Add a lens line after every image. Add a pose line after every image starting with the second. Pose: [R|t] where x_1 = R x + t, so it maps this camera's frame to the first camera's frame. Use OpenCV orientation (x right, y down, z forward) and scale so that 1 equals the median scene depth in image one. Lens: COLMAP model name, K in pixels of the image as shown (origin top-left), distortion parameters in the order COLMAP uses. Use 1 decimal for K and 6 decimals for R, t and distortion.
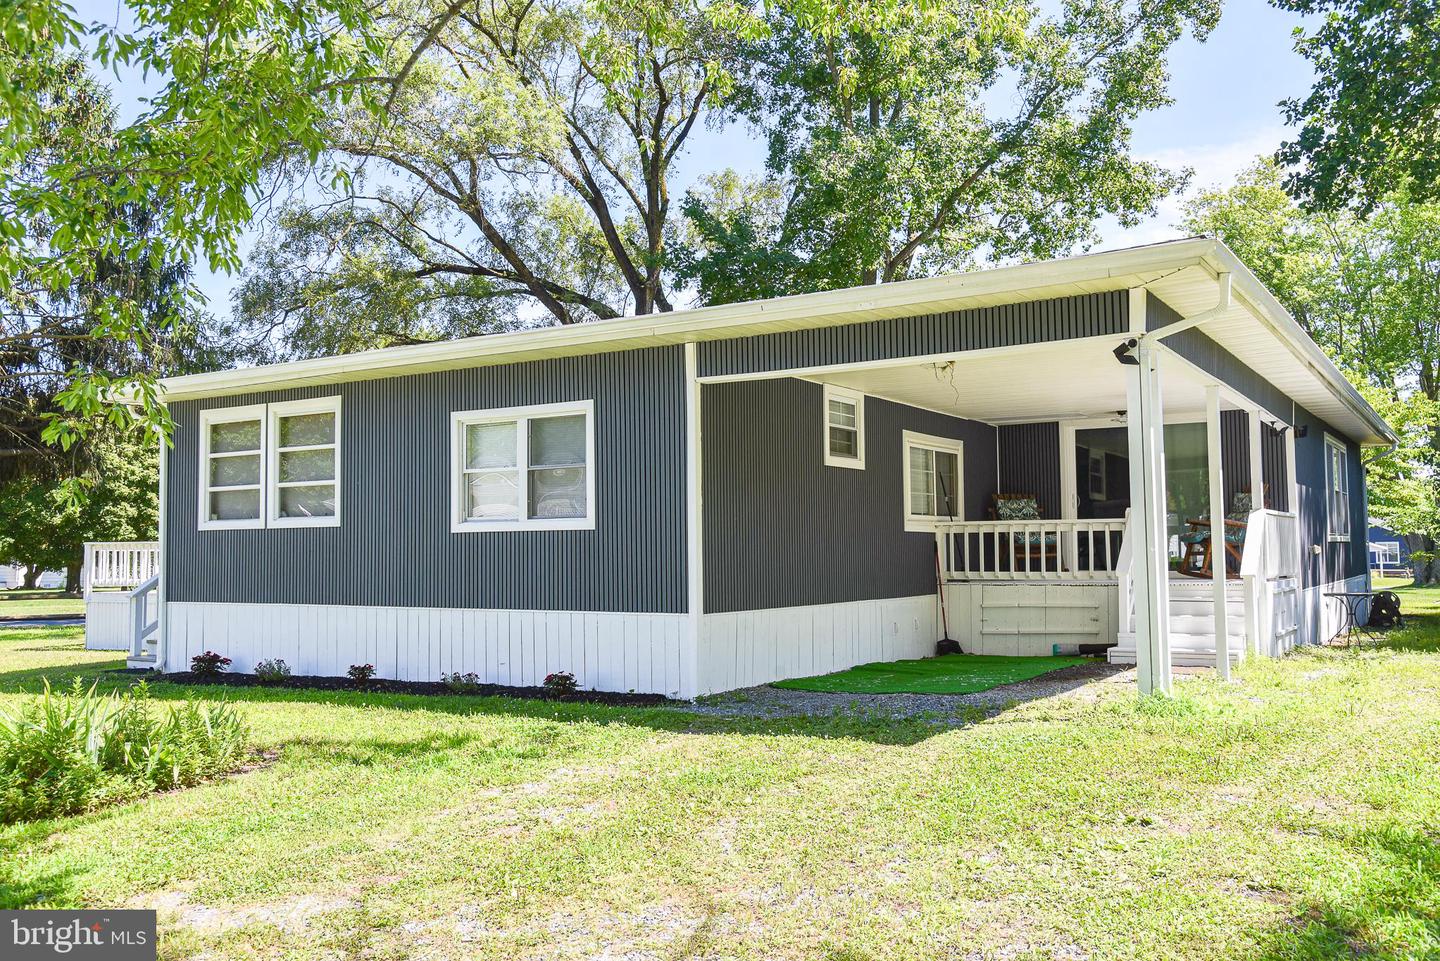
lens RADIAL K [[1258.6, 0, 720.0], [0, 1258.6, 479.5], [0, 0, 1]] dist [0.012493, 0.006220]
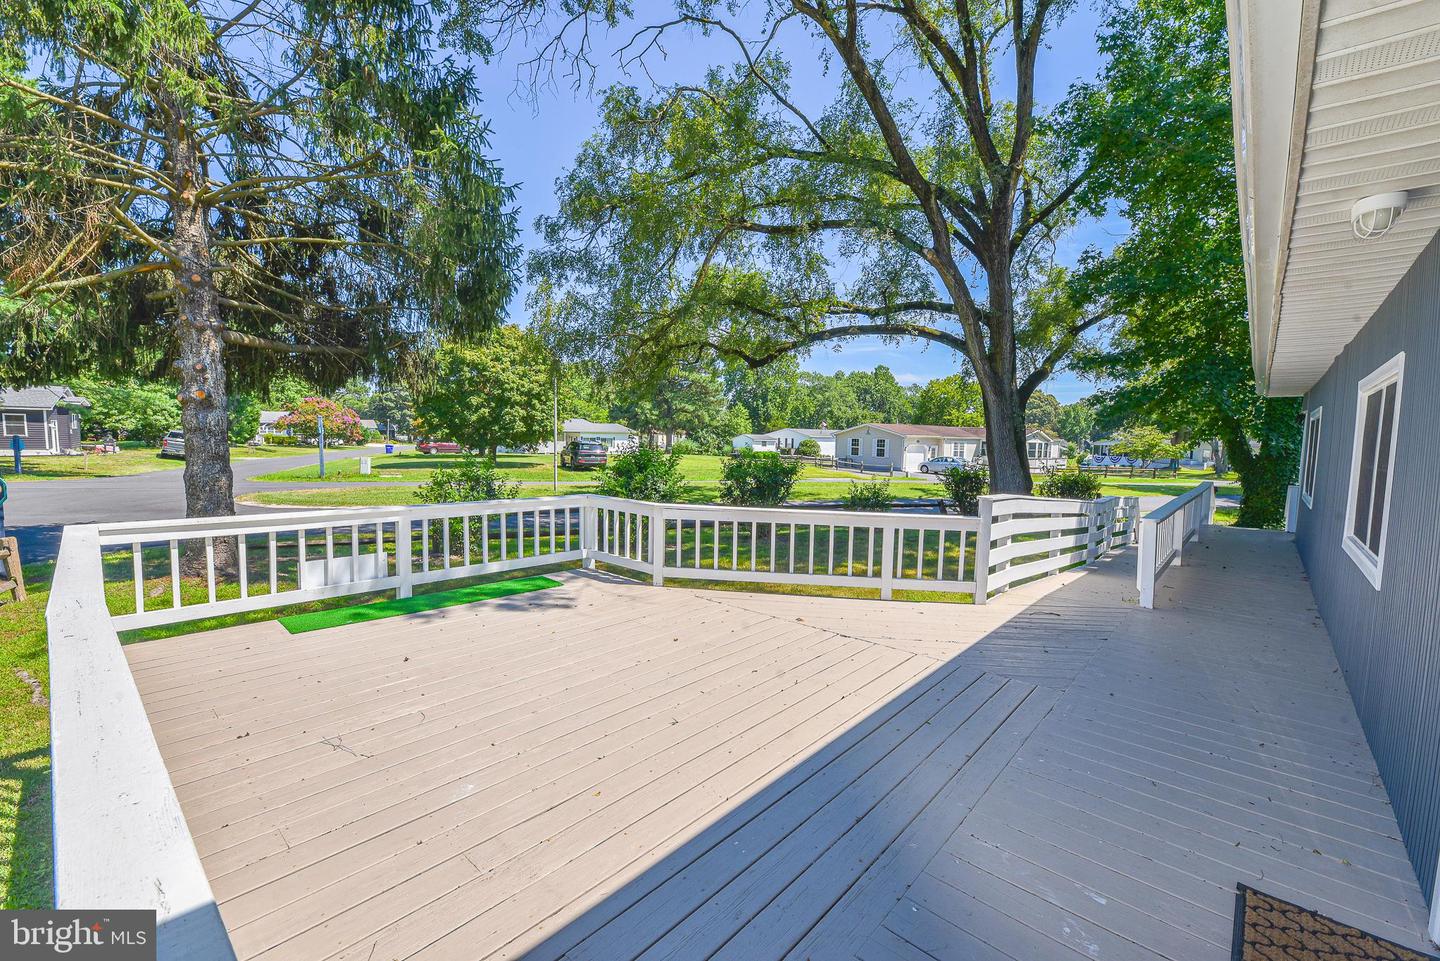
lens RADIAL K [[586.8, 0, 720.7], [0, 586.8, 482.5], [0, 0, 1]] dist [0.000229, 0.000035]
pose [[0.983992, 0.042816, -0.172995, -0.119662], [-0.017190, 0.988988, 0.146995, 0.001473], [0.177383, -0.141668, 0.973892, 0.370129]]
